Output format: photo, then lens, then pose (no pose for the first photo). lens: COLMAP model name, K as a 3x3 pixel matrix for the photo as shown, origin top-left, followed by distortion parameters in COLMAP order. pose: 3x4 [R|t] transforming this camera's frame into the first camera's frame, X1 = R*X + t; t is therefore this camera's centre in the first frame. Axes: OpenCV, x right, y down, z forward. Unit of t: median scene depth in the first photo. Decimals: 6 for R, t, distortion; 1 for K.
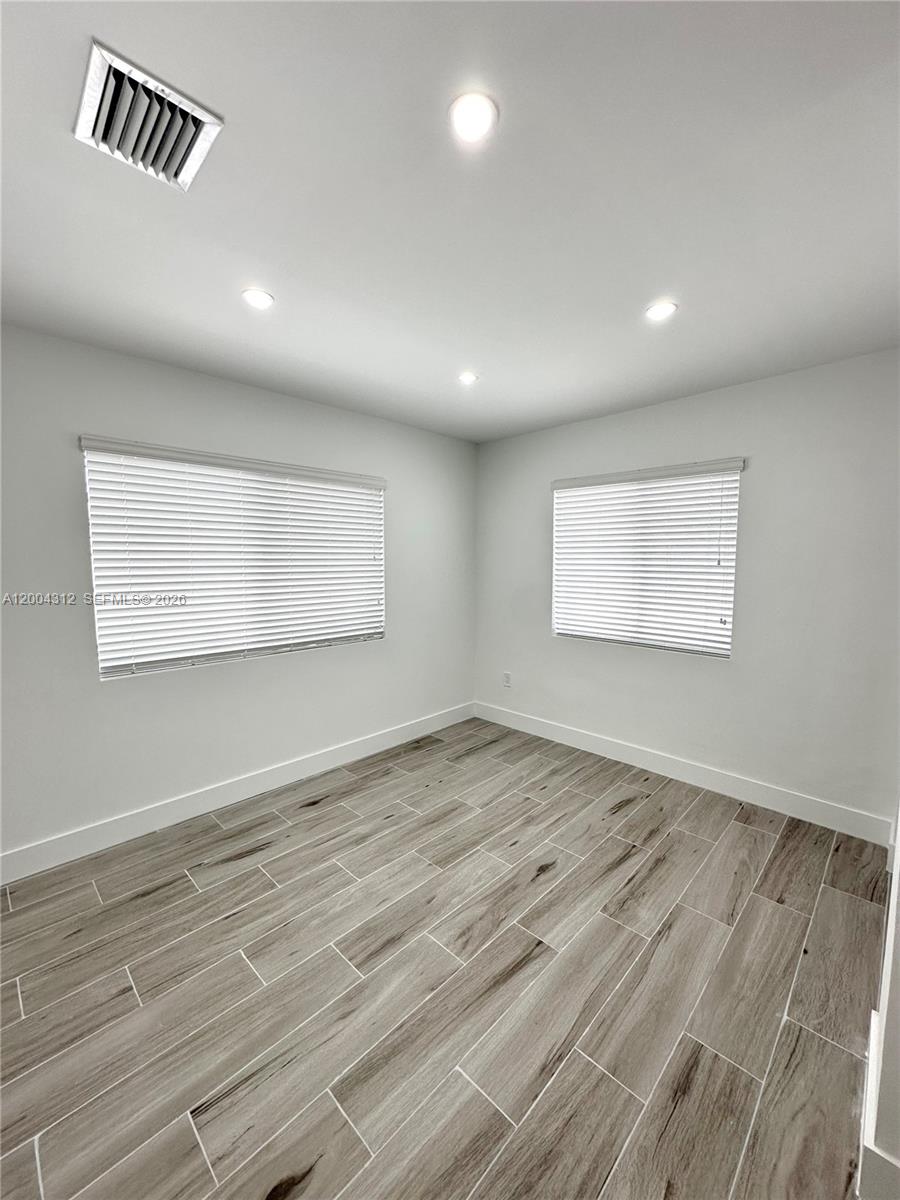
lens RADIAL K [[479.1, 0, 449.2], [0, 479.1, 597.1], [0, 0, 1]] dist [-0.004830, 0.000736]
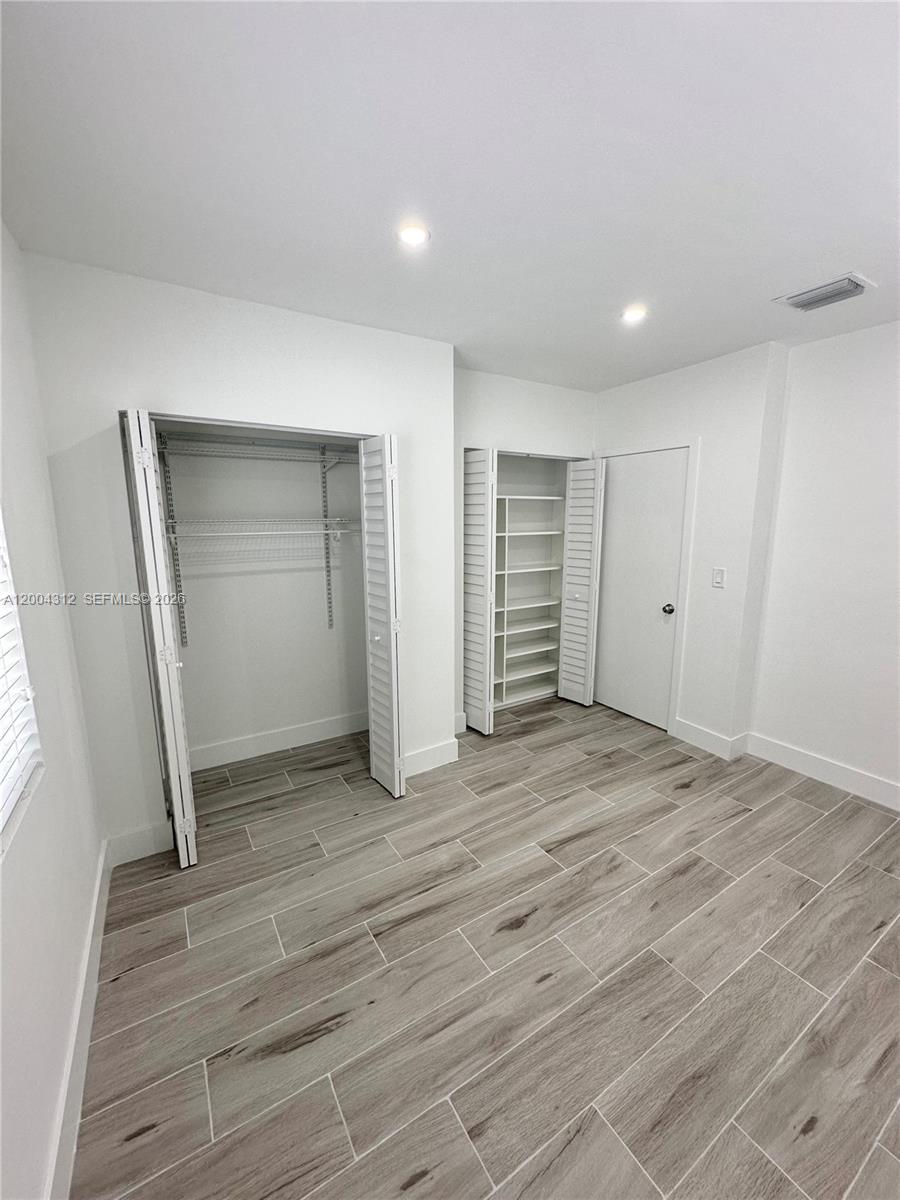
lens RADIAL K [[479.1, 0, 450.4], [0, 479.1, 601.6], [0, 0, 1]] dist [-0.004830, 0.000736]
pose [[-0.970919, -0.037262, 0.236491, 0.159566], [0.024531, 0.967130, 0.253095, -0.193427], [-0.238149, 0.251536, -0.938091, 1.938986]]
